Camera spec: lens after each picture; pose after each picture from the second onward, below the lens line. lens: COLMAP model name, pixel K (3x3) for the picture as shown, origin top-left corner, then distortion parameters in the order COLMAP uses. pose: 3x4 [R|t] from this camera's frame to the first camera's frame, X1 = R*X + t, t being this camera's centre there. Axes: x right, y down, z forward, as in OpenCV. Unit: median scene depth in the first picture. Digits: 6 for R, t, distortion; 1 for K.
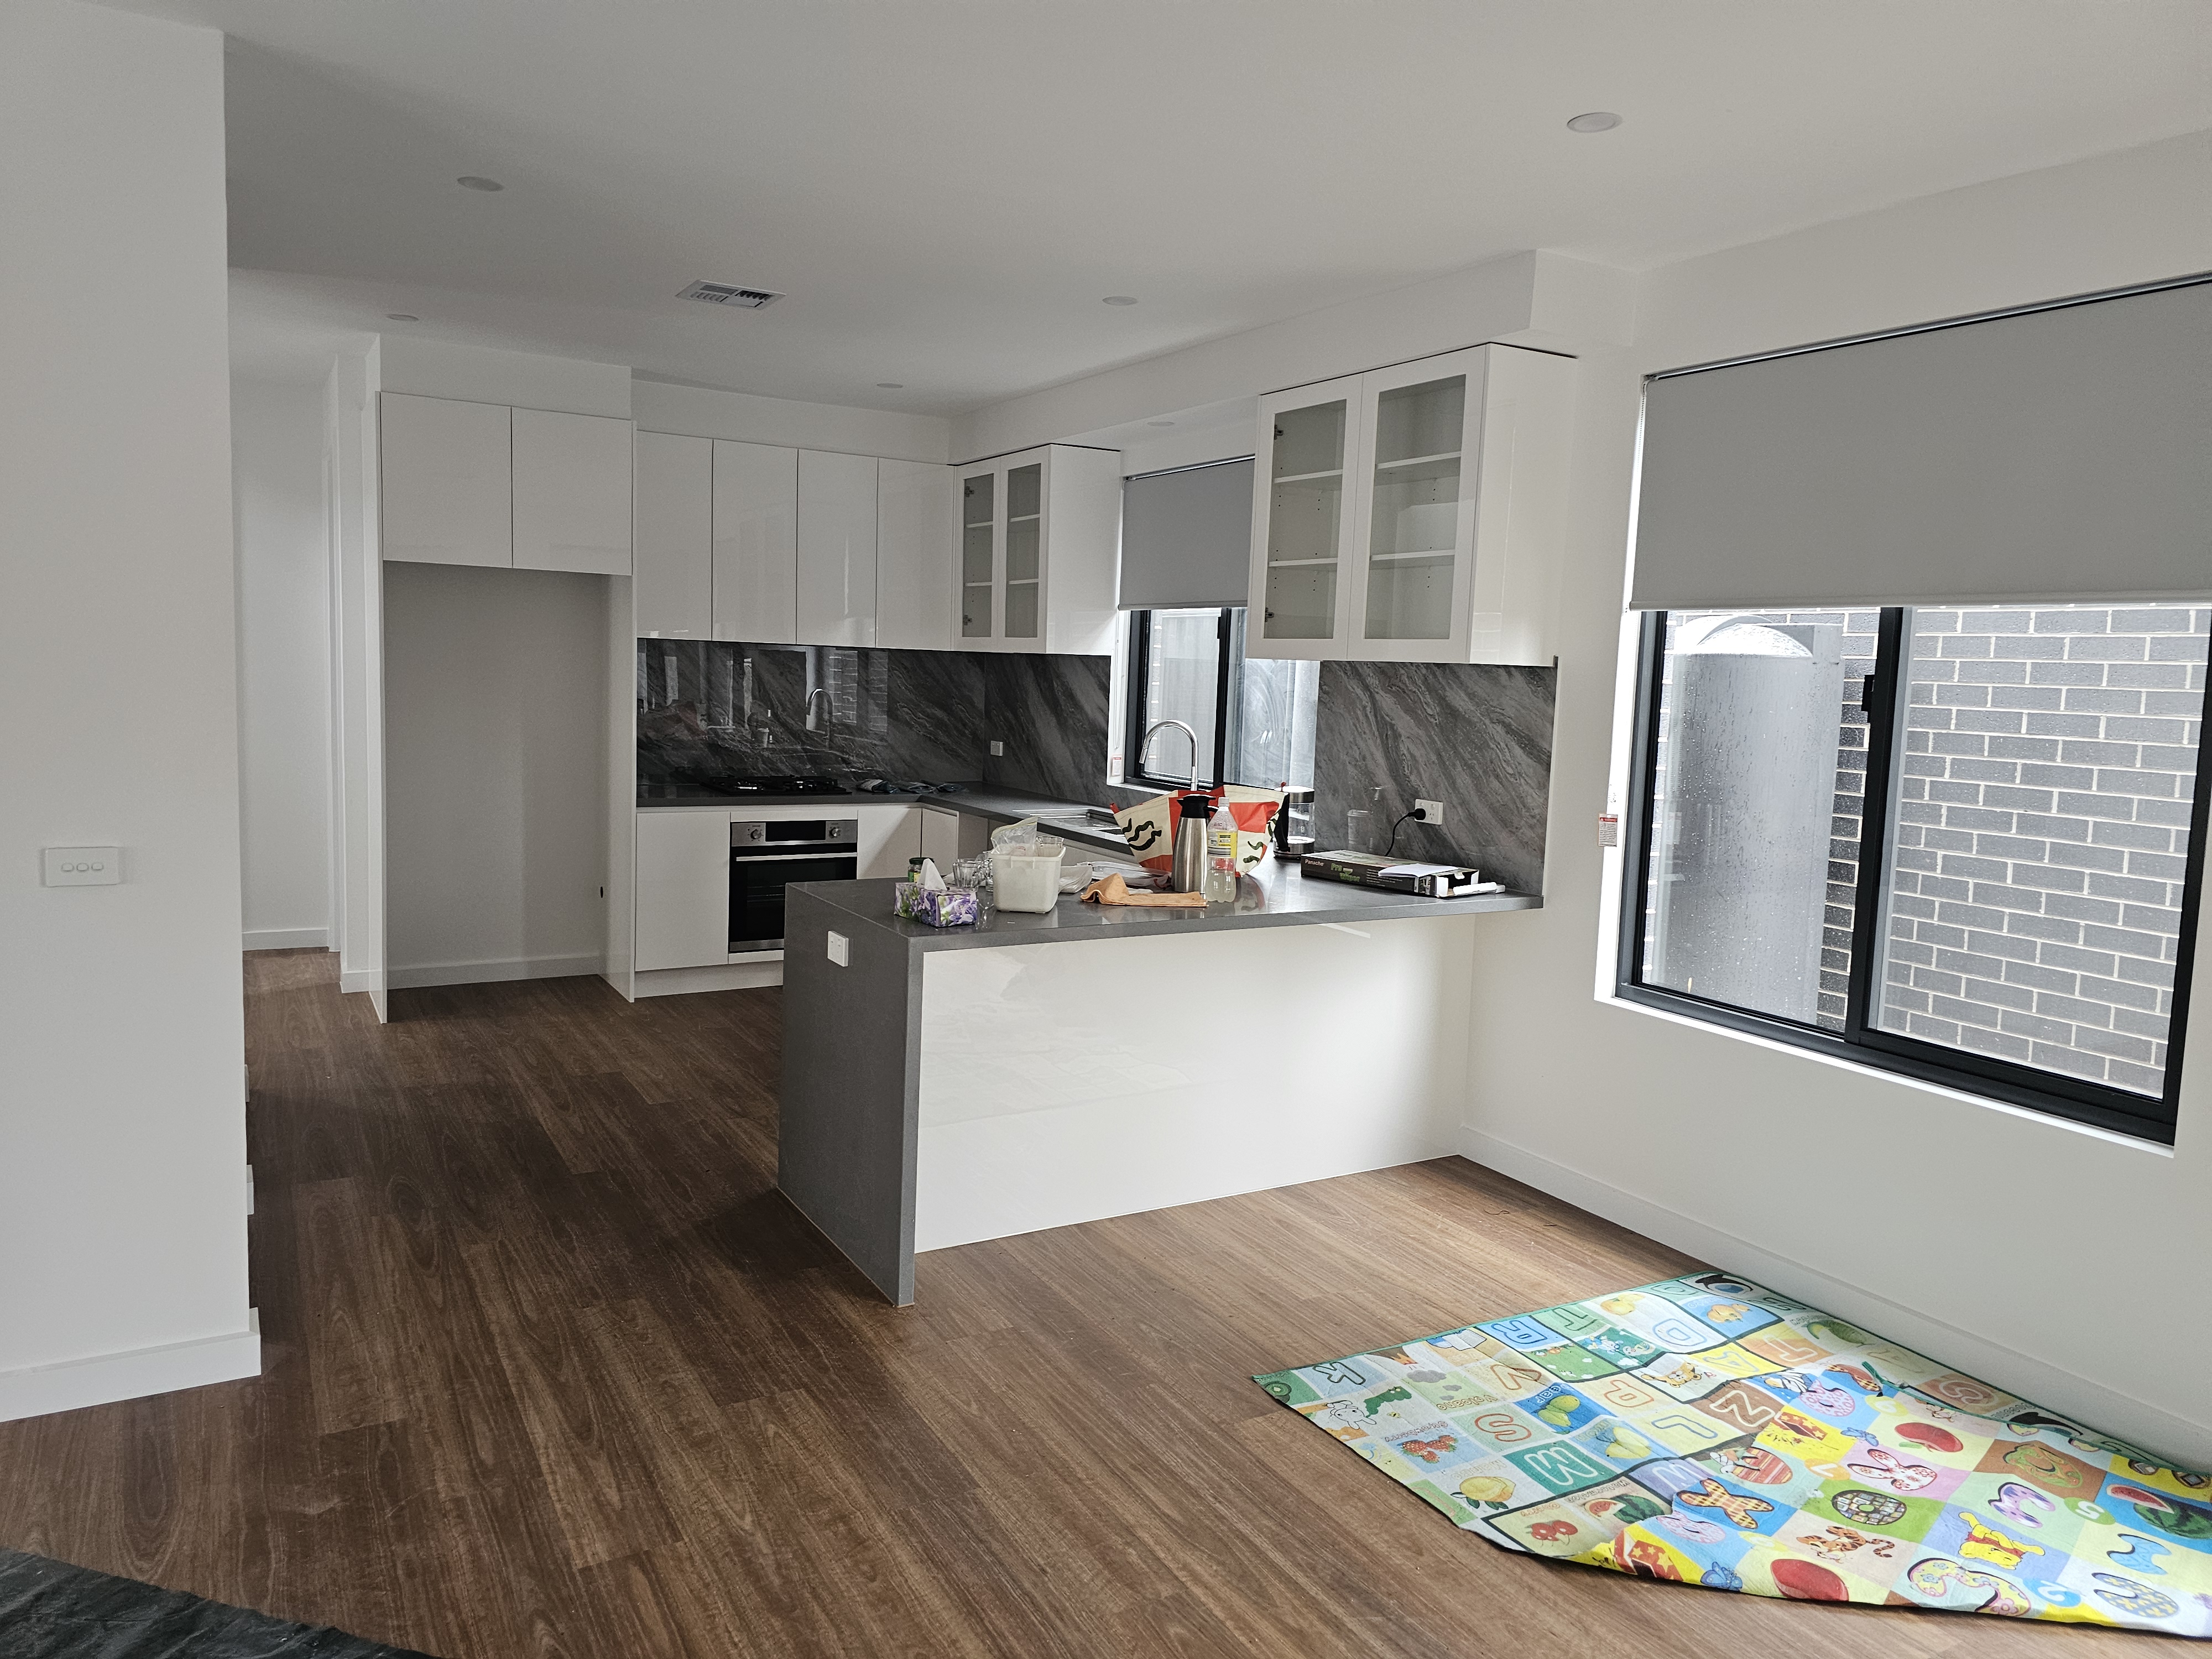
lens RADIAL K [[1486.2, 0, 1085.3], [0, 1486.2, 808.9], [0, 0, 1]] dist [0.065520, -0.058245]
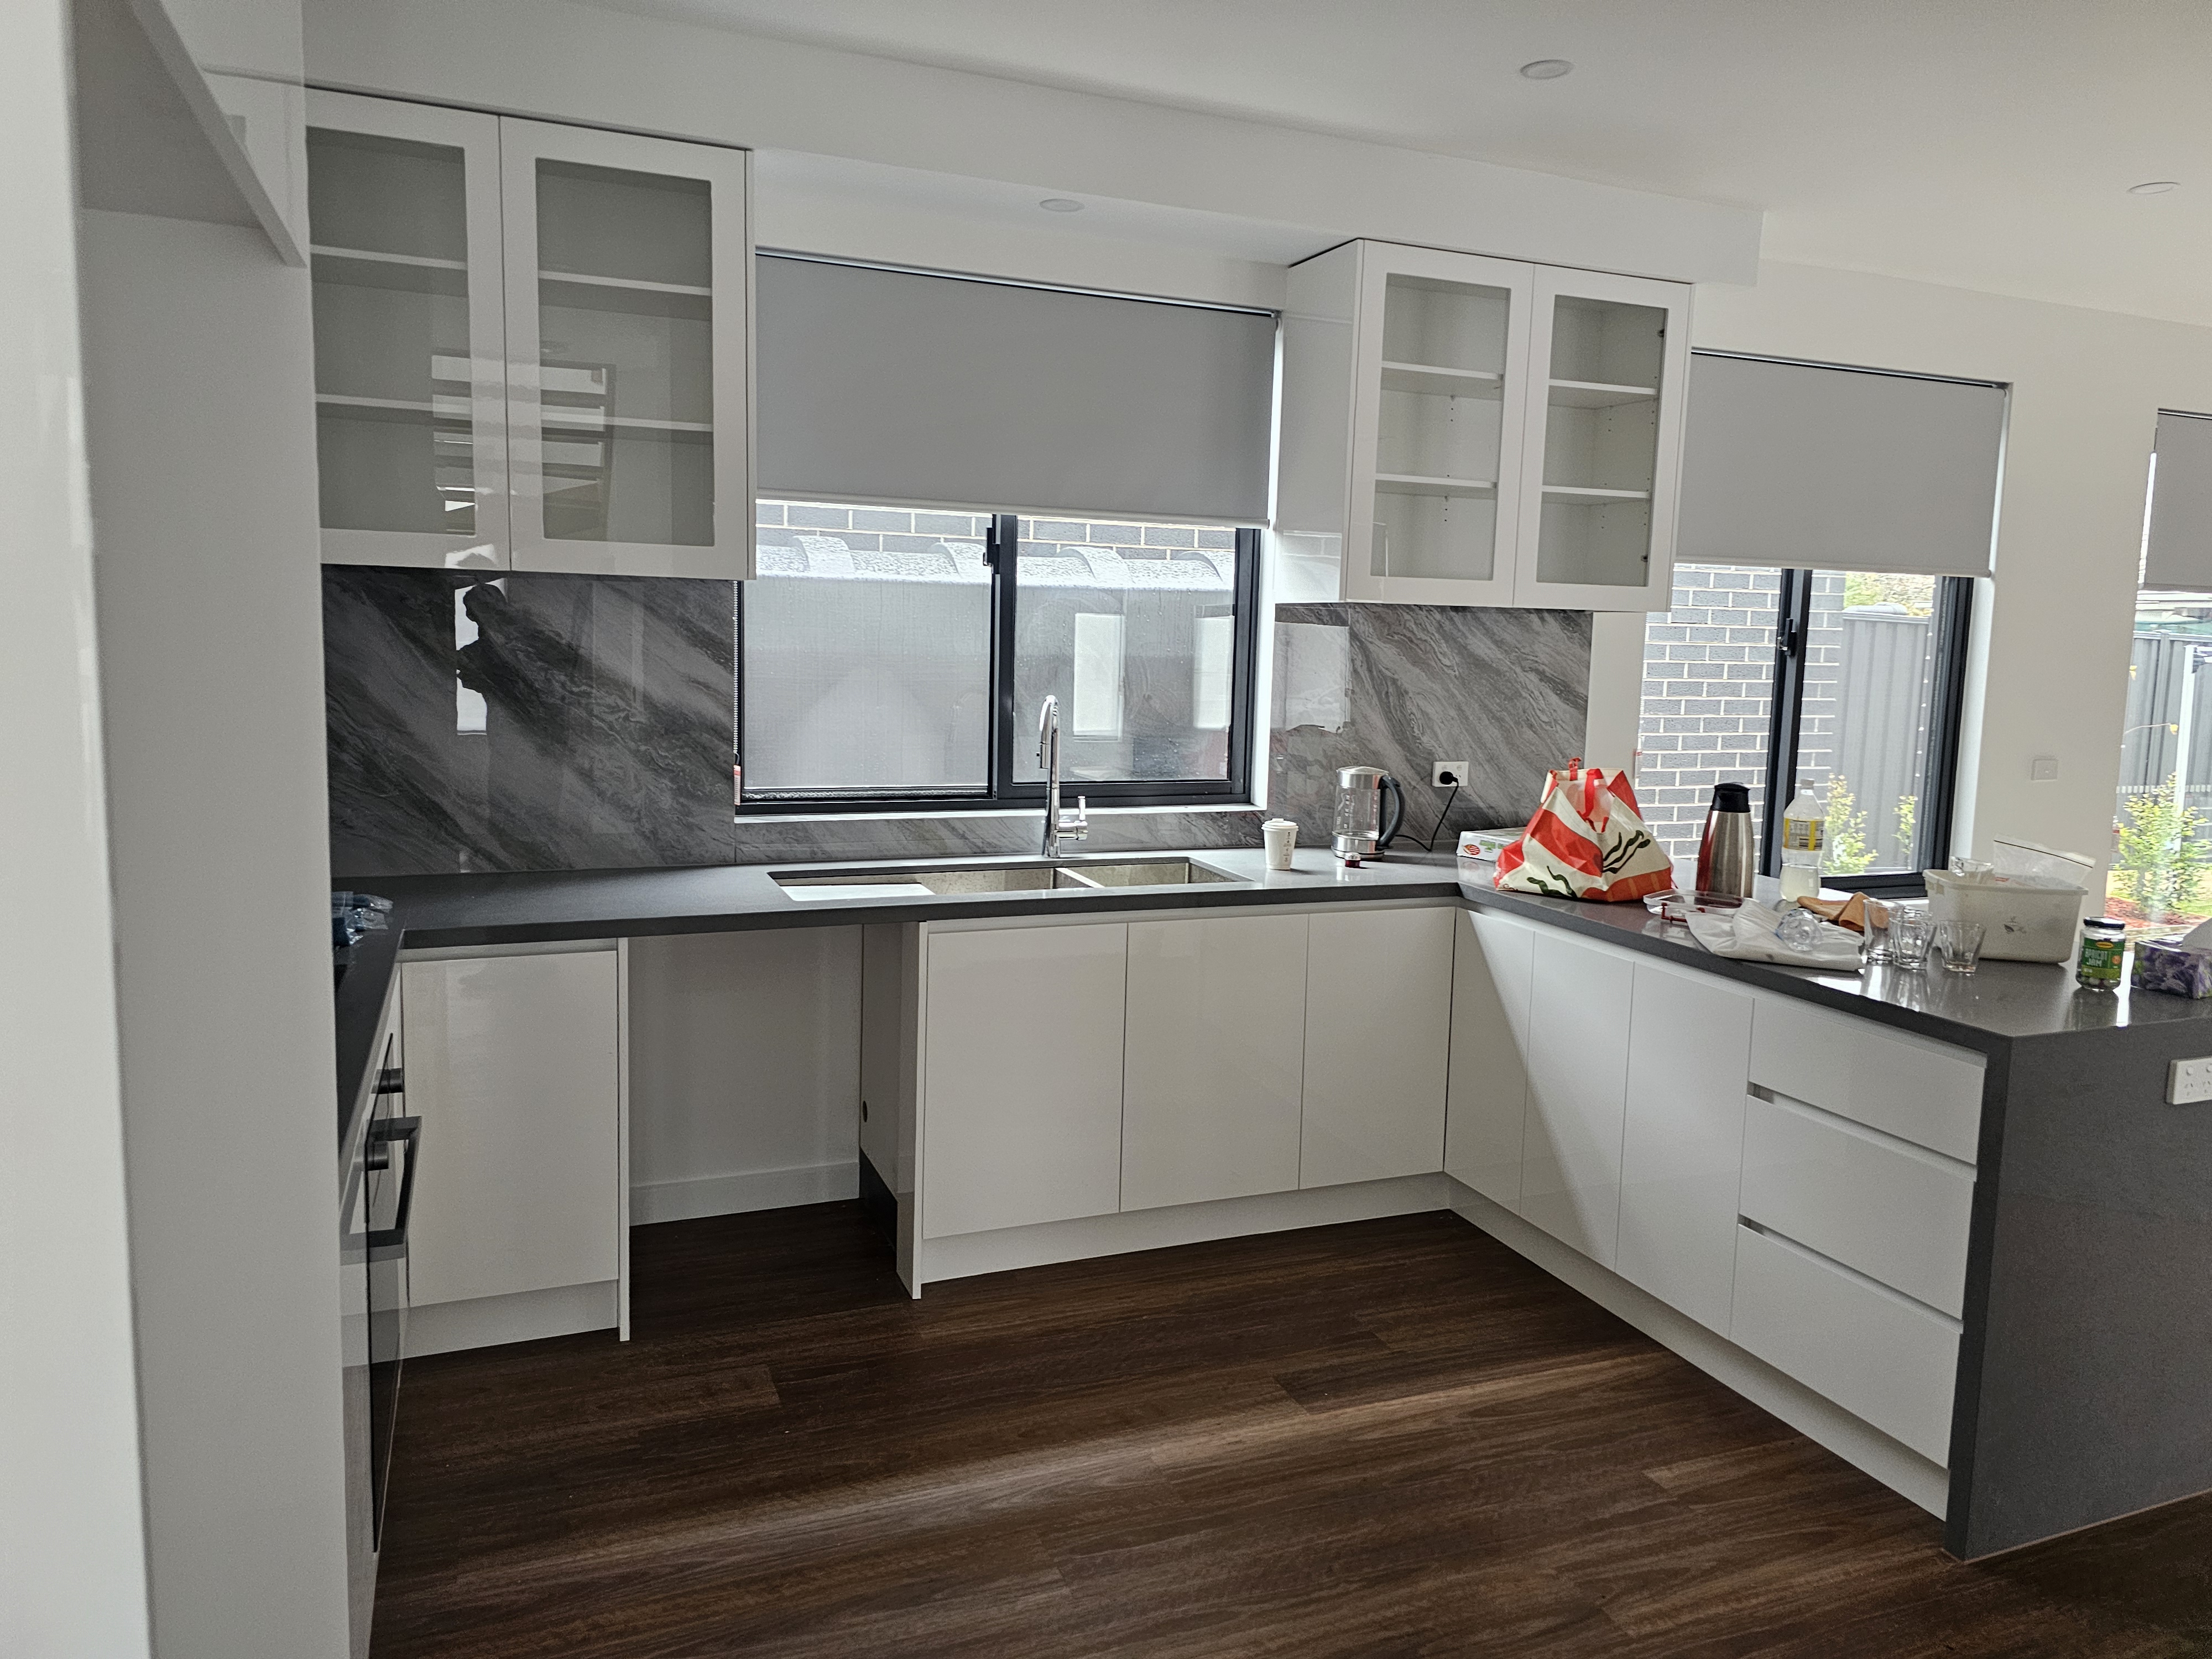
lens RADIAL K [[1486.2, 0, 1091.0], [0, 1486.2, 783.0], [0, 0, 1]] dist [0.065520, -0.058245]
pose [[0.132734, -0.125847, 0.983130, -0.689385], [0.078445, 0.990129, 0.116152, -0.115333], [-0.988043, 0.061704, 0.141296, 1.104018]]
